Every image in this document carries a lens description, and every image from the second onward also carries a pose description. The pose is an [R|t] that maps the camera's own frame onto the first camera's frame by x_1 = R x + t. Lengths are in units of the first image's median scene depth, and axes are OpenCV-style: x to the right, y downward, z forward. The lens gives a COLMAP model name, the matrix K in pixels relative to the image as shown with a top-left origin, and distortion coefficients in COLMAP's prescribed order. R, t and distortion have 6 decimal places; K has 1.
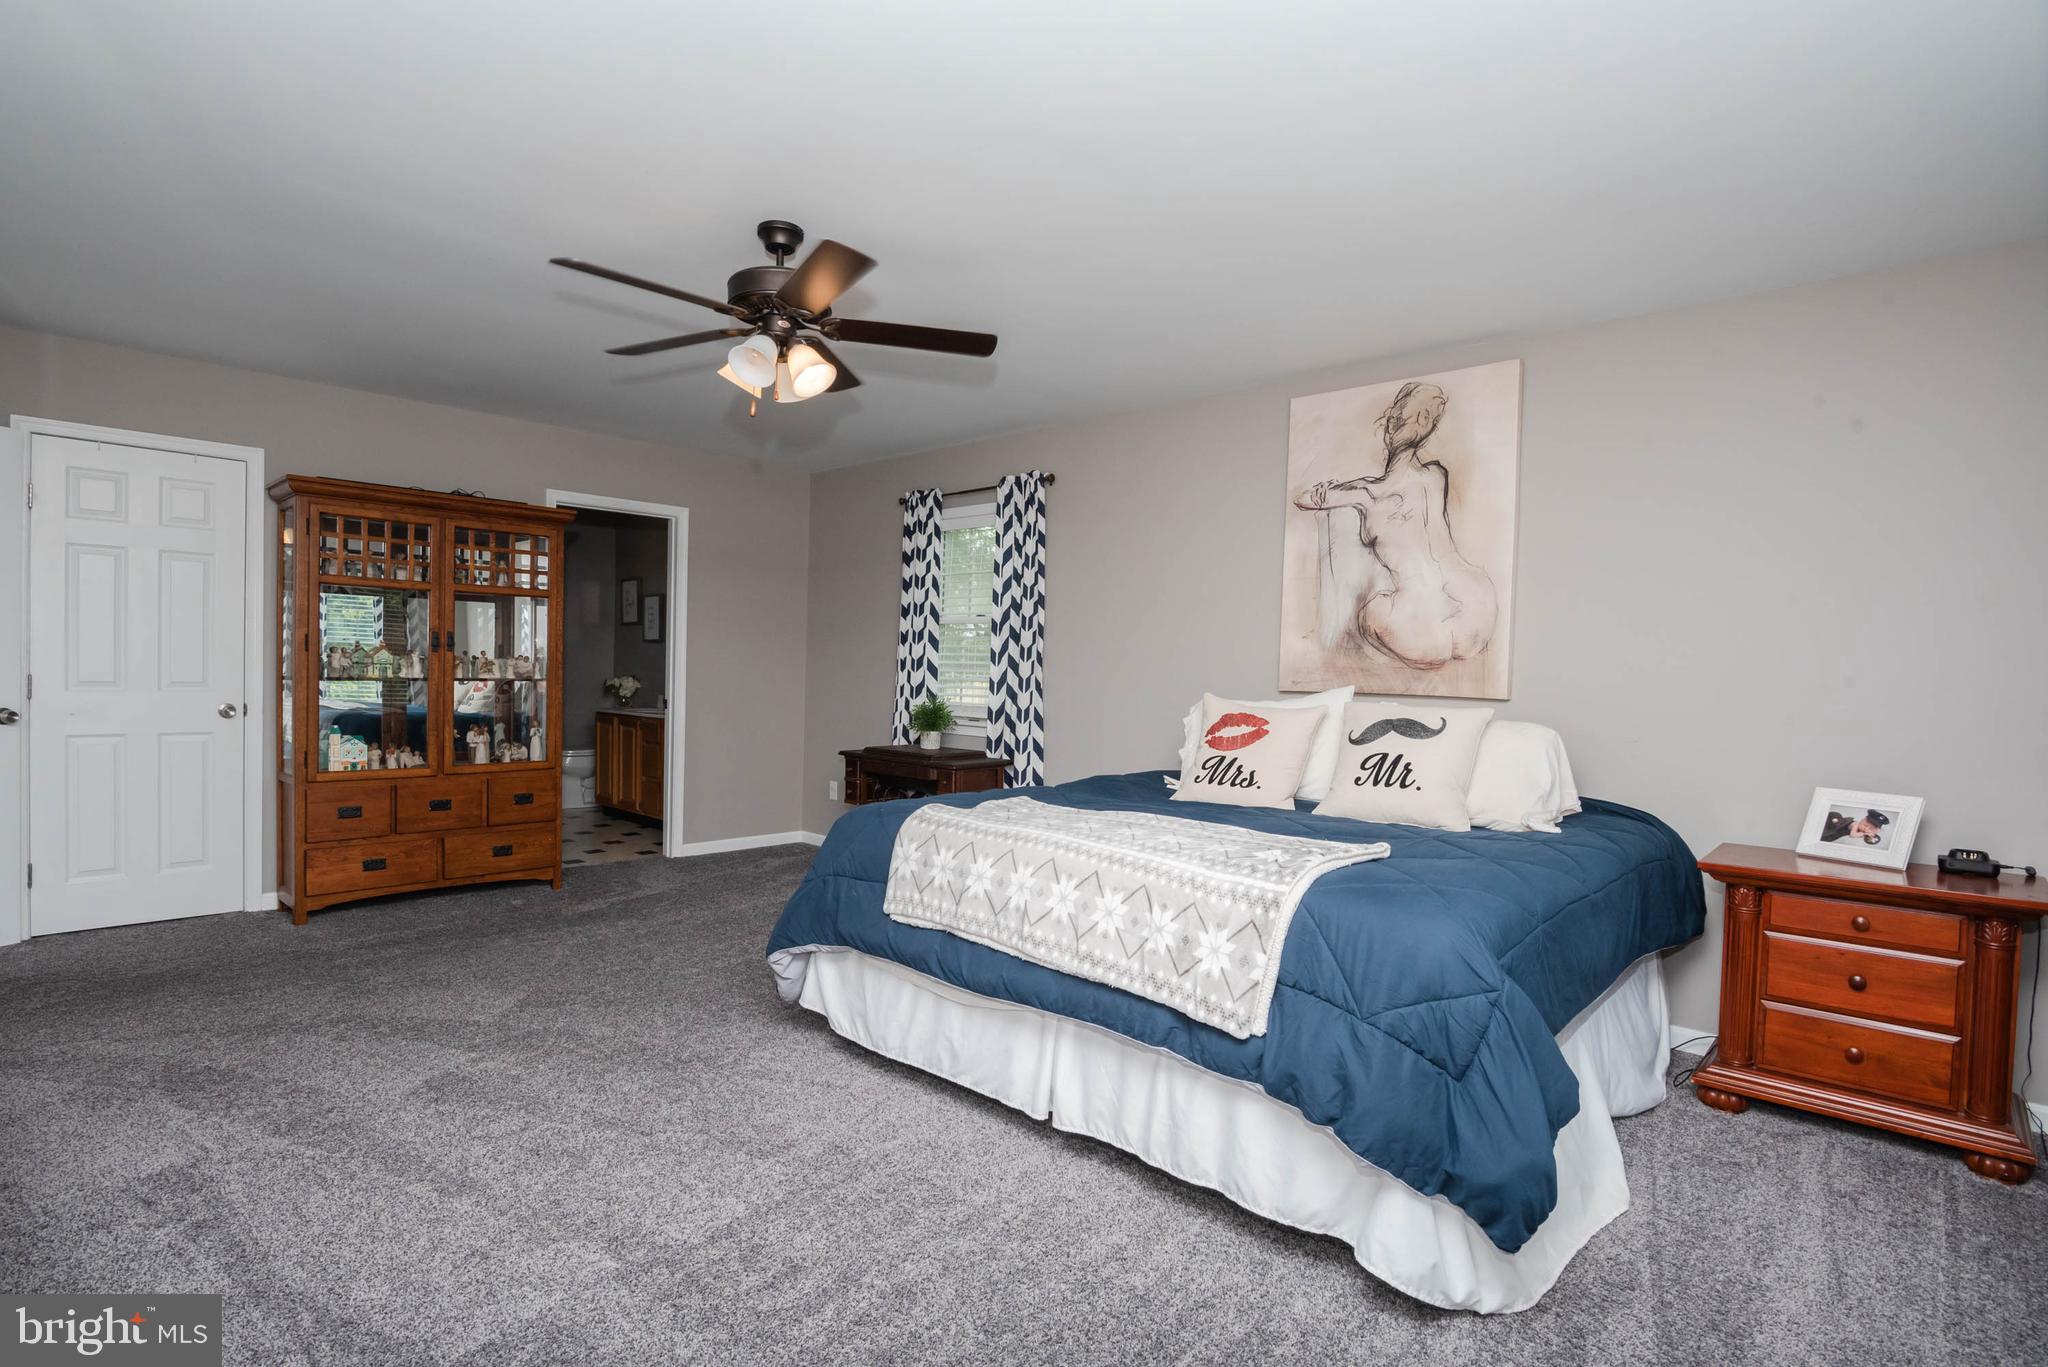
lens RADIAL K [[996.5, 0, 1016.9], [0, 996.5, 686.9], [0, 0, 1]] dist [-0.017948, -0.000888]
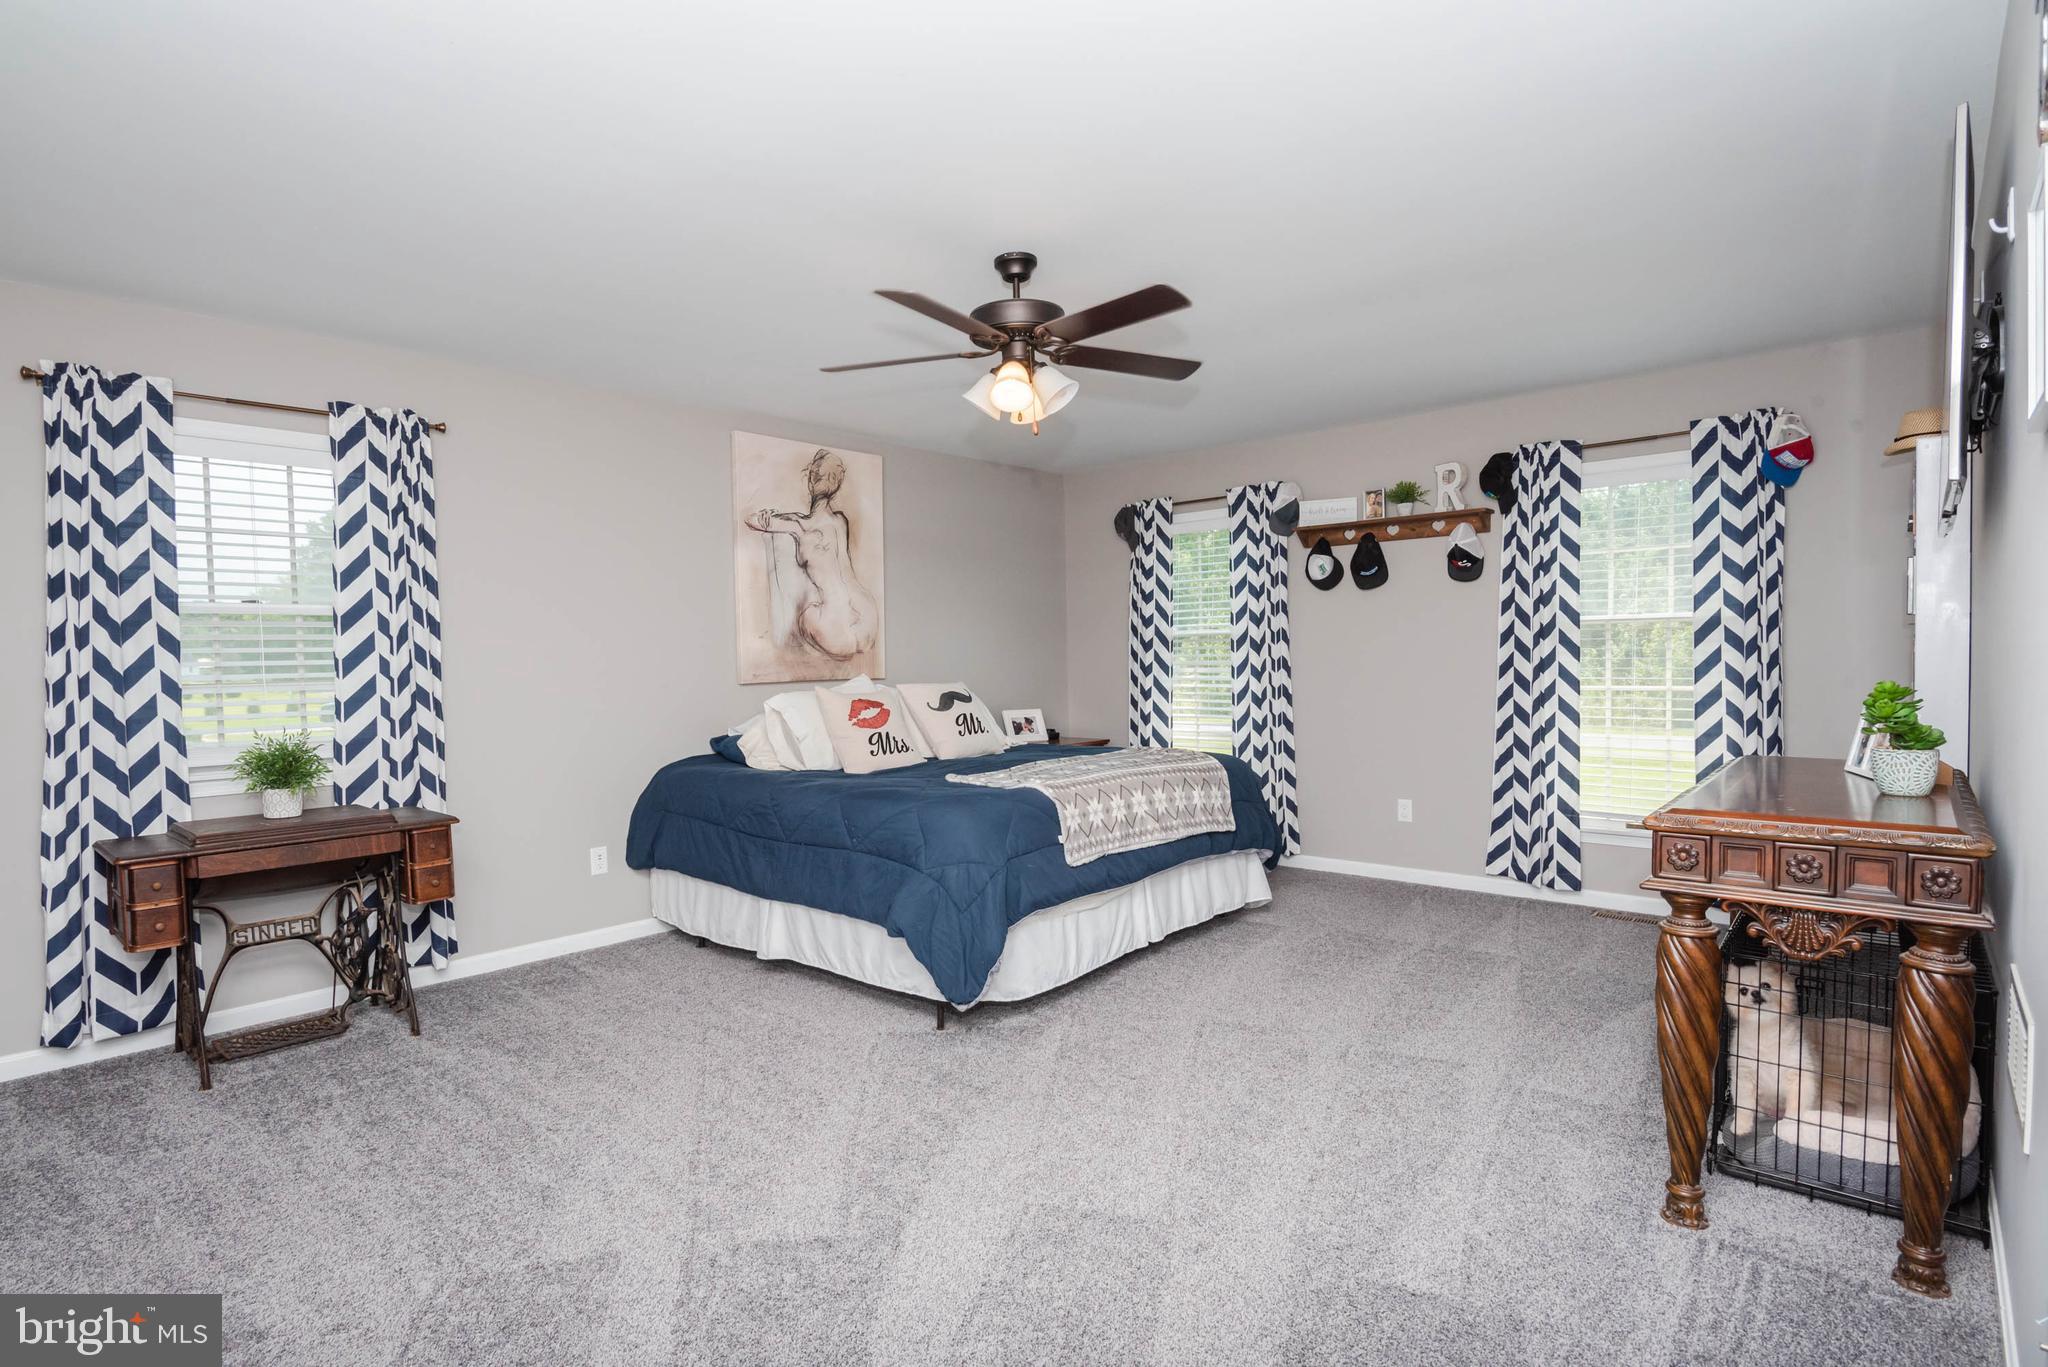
lens RADIAL K [[996.5, 0, 1016.9], [0, 996.5, 686.9], [0, 0, 1]] dist [-0.017948, -0.000888]
pose [[-0.012923, -0.057128, 0.998283, -0.960878], [0.036124, 0.997688, 0.057562, -0.050928], [-0.999264, 0.036806, -0.010830, 0.748023]]
